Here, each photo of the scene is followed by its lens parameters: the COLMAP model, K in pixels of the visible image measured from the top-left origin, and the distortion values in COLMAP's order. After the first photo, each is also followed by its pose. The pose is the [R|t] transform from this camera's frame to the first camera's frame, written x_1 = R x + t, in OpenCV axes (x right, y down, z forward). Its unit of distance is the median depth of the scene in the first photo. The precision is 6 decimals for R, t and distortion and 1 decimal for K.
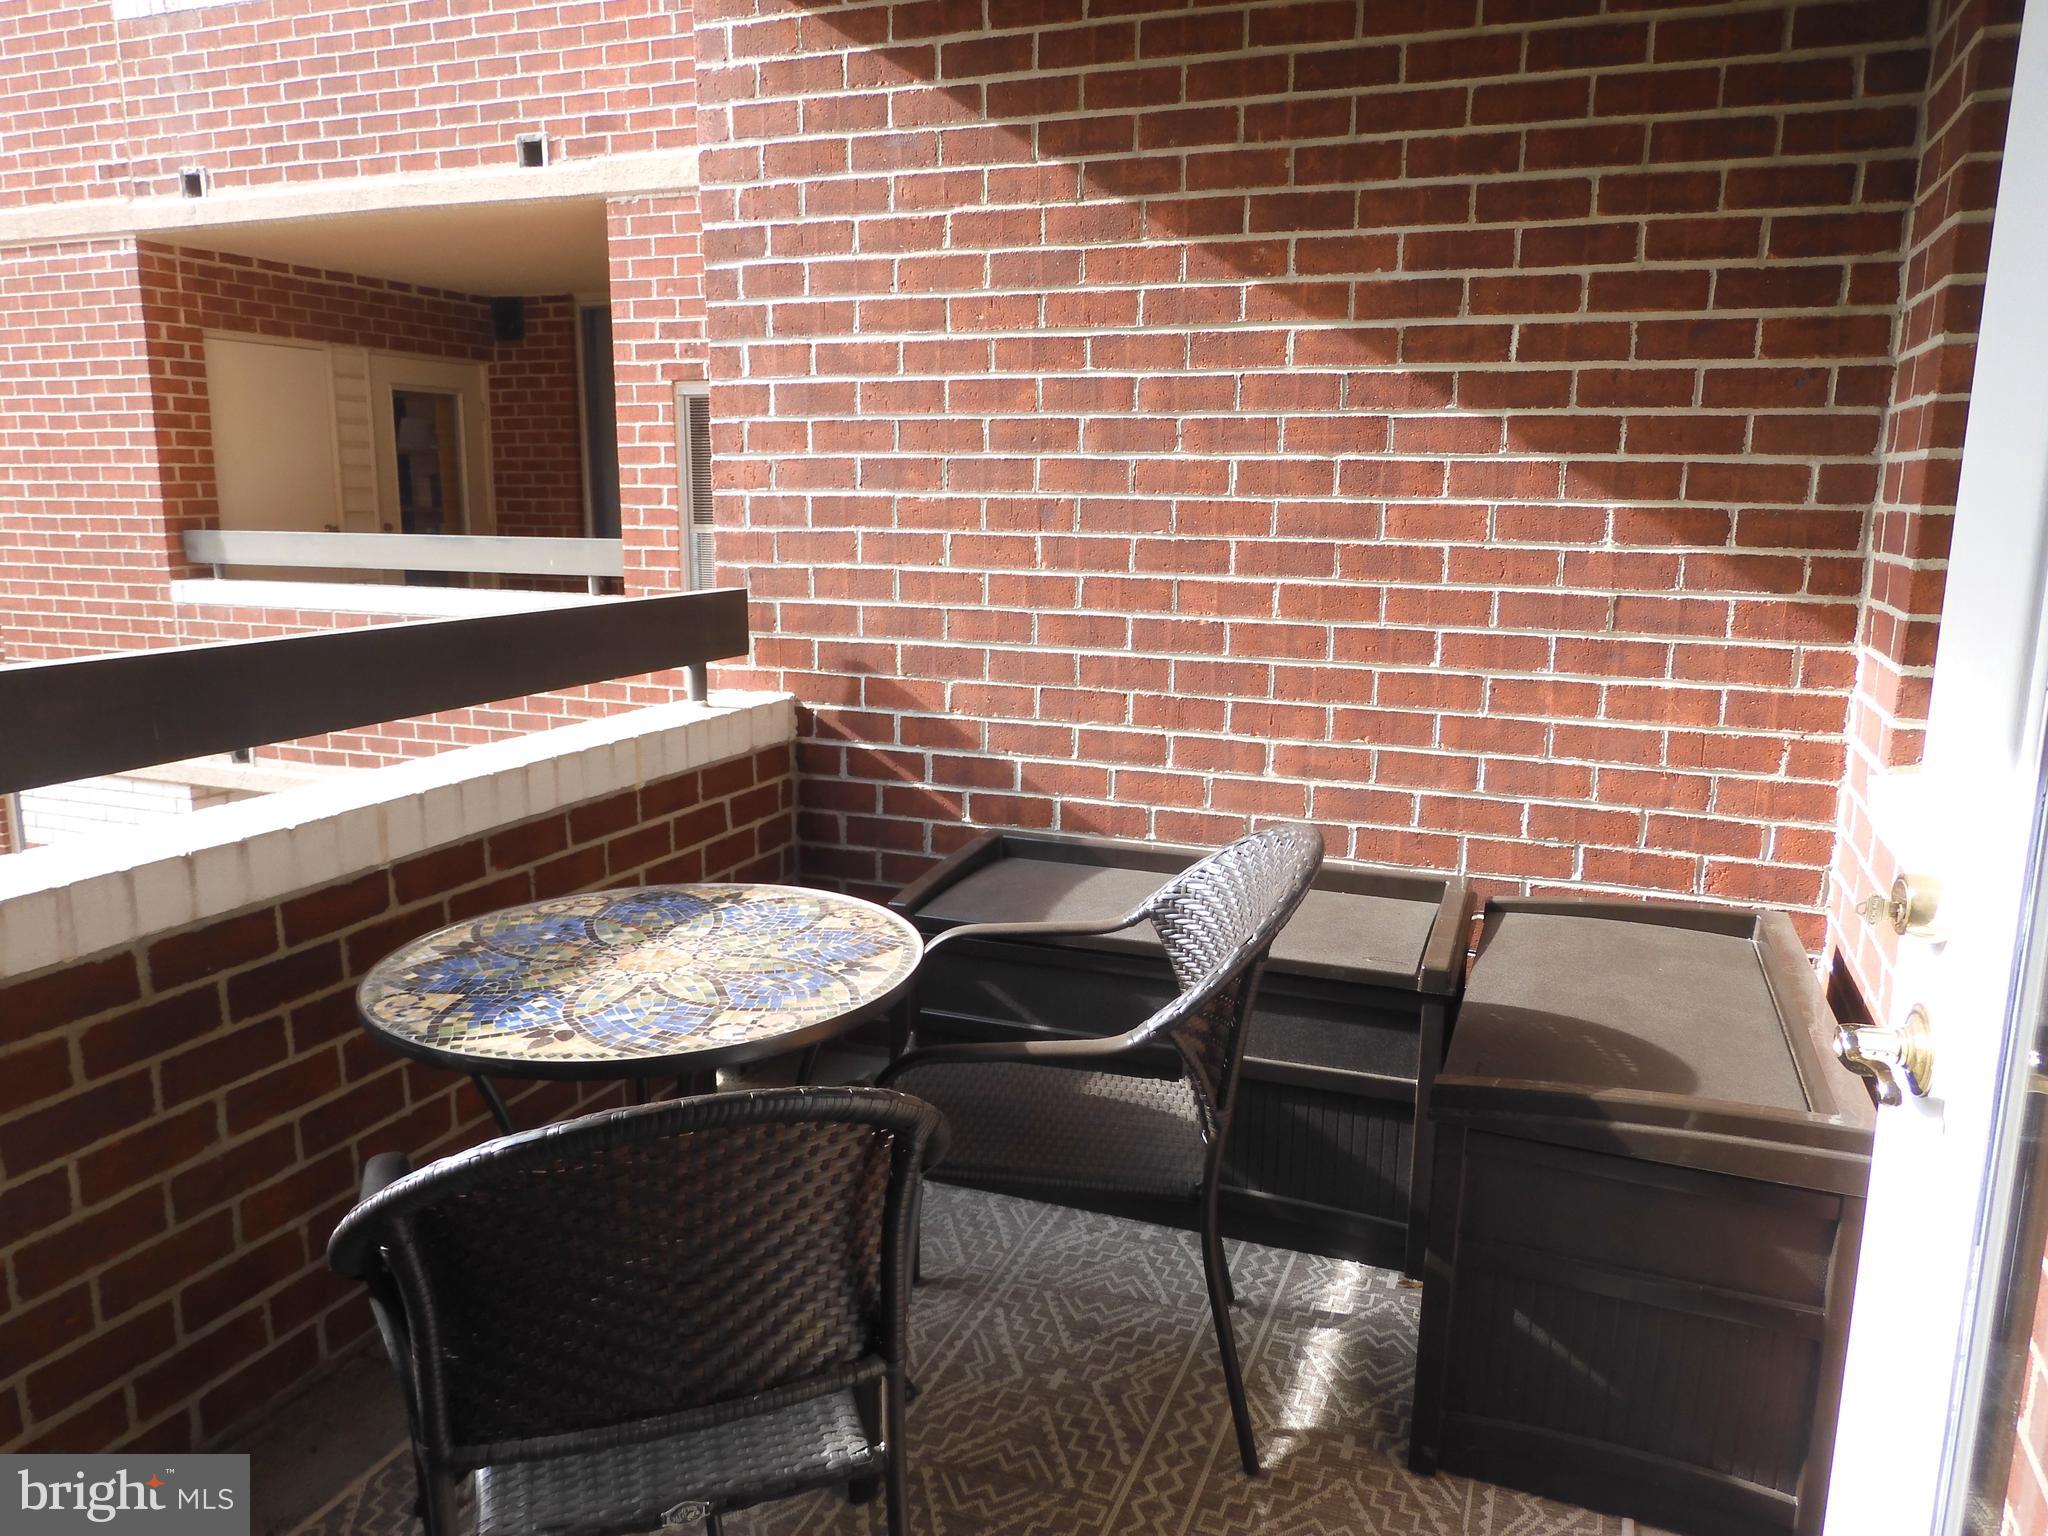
lens RADIAL K [[1472.7, 0, 1022.9], [0, 1472.7, 759.5], [0, 0, 1]] dist [0.000206, 0.000165]
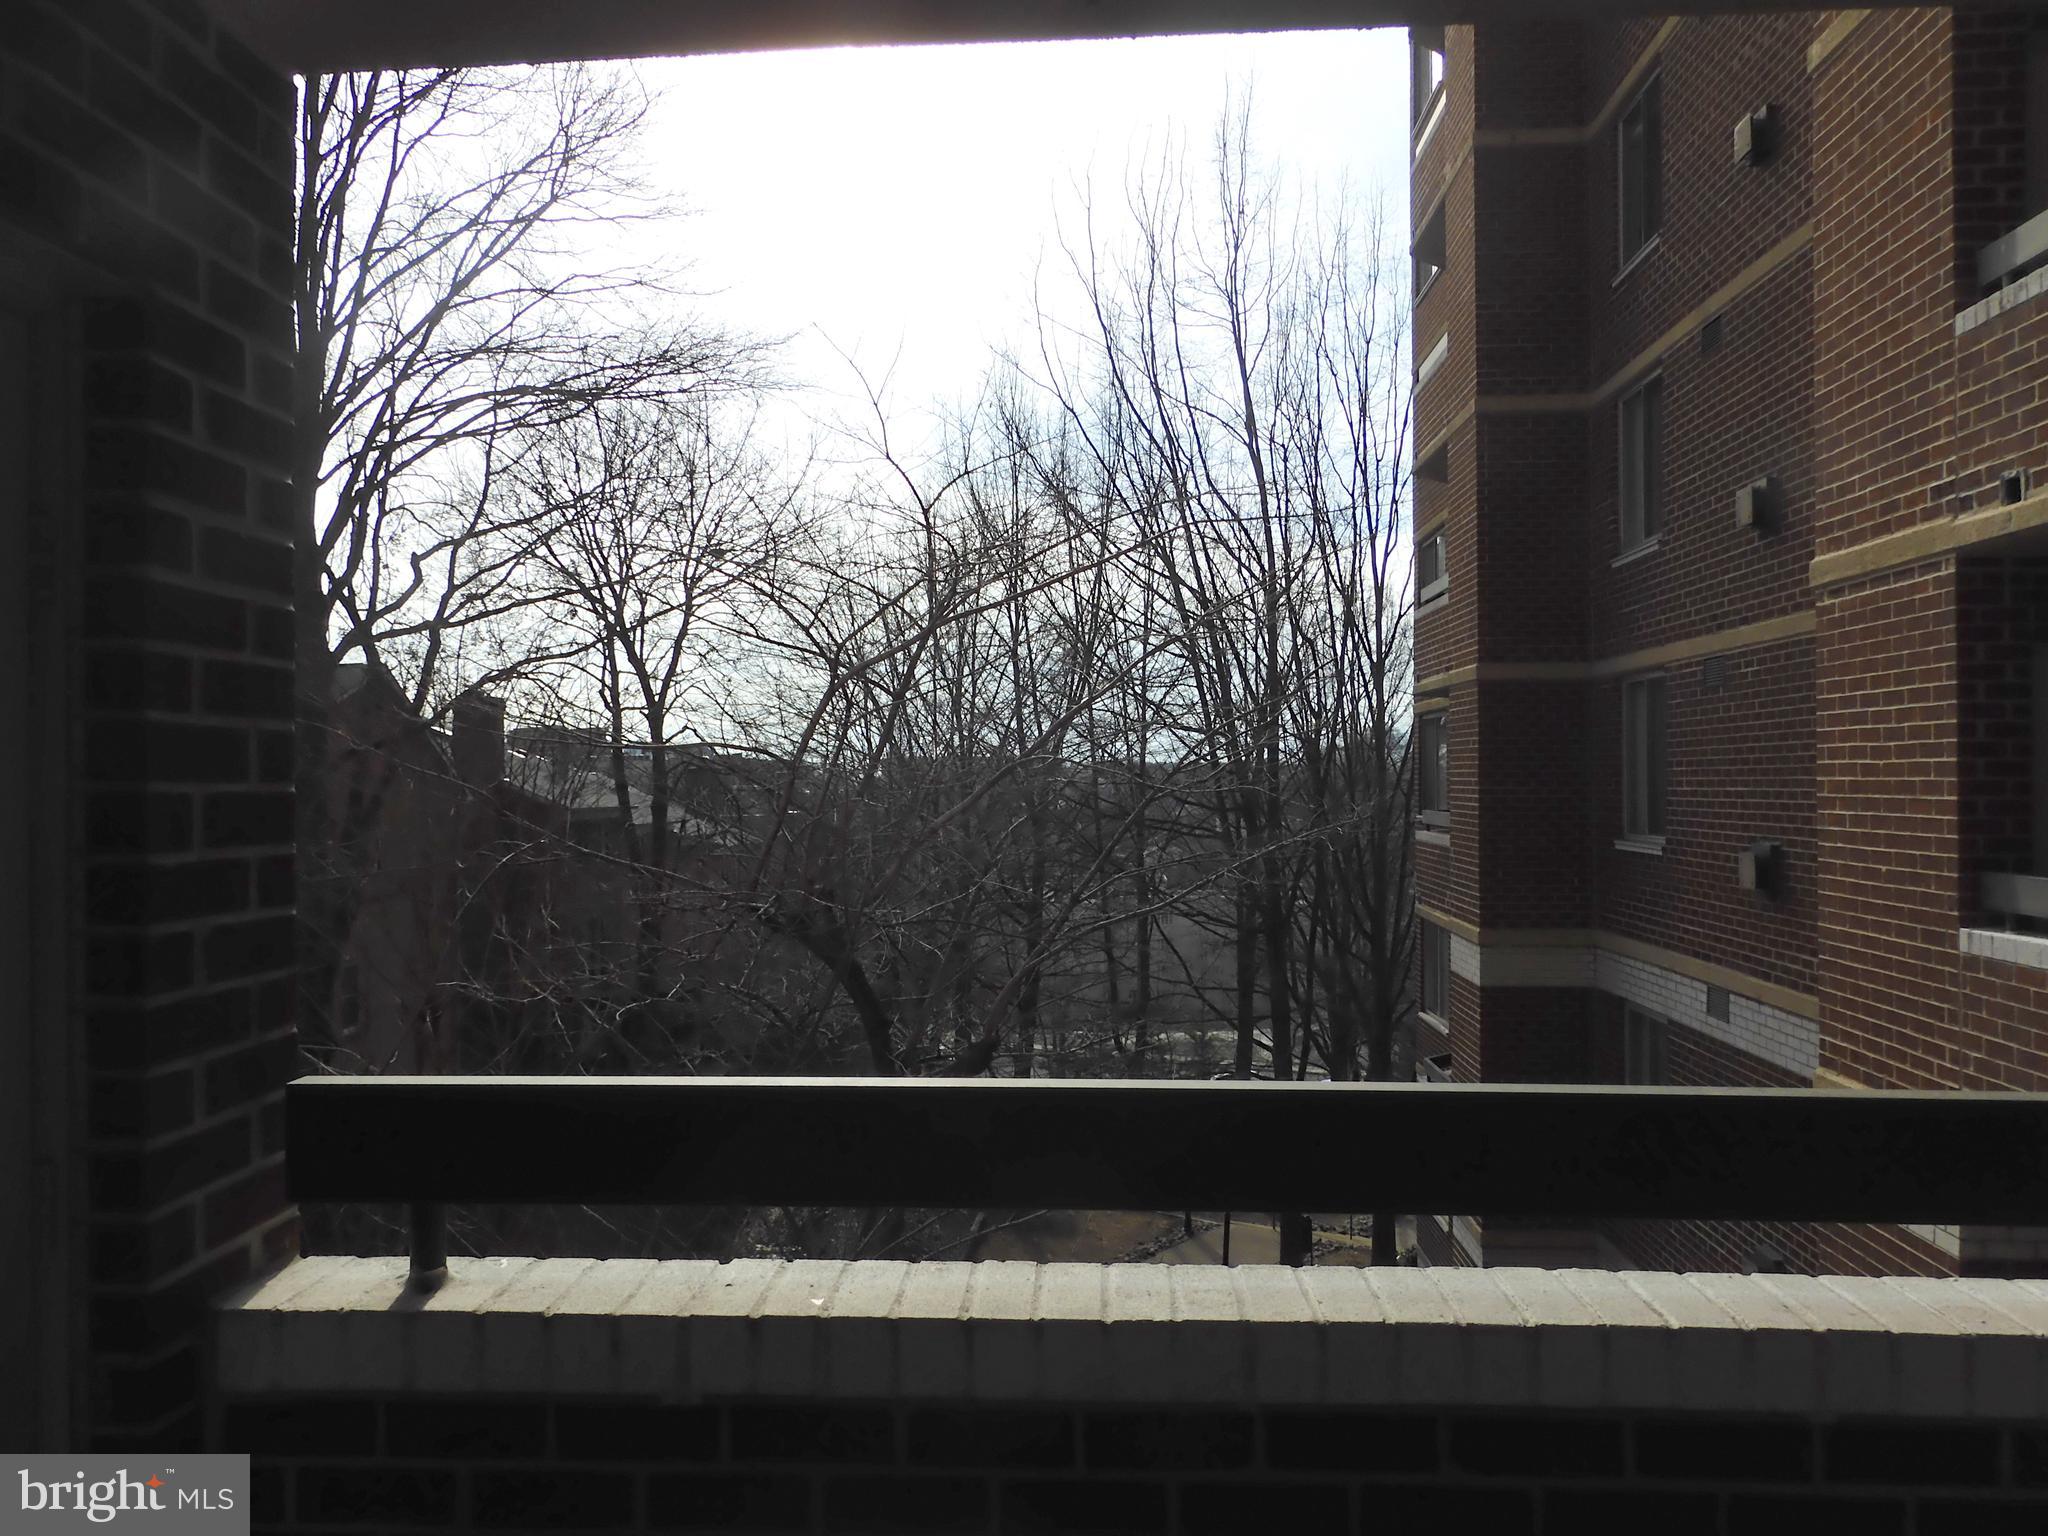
lens RADIAL K [[1472.7, 0, 1022.9], [0, 1472.7, 759.5], [0, 0, 1]] dist [0.000206, 0.000165]
pose [[0.309668, -0.015130, -0.950725, 0.088277], [-0.173632, 0.982161, -0.072185, -0.060292], [0.934857, 0.187430, 0.301517, 0.196412]]
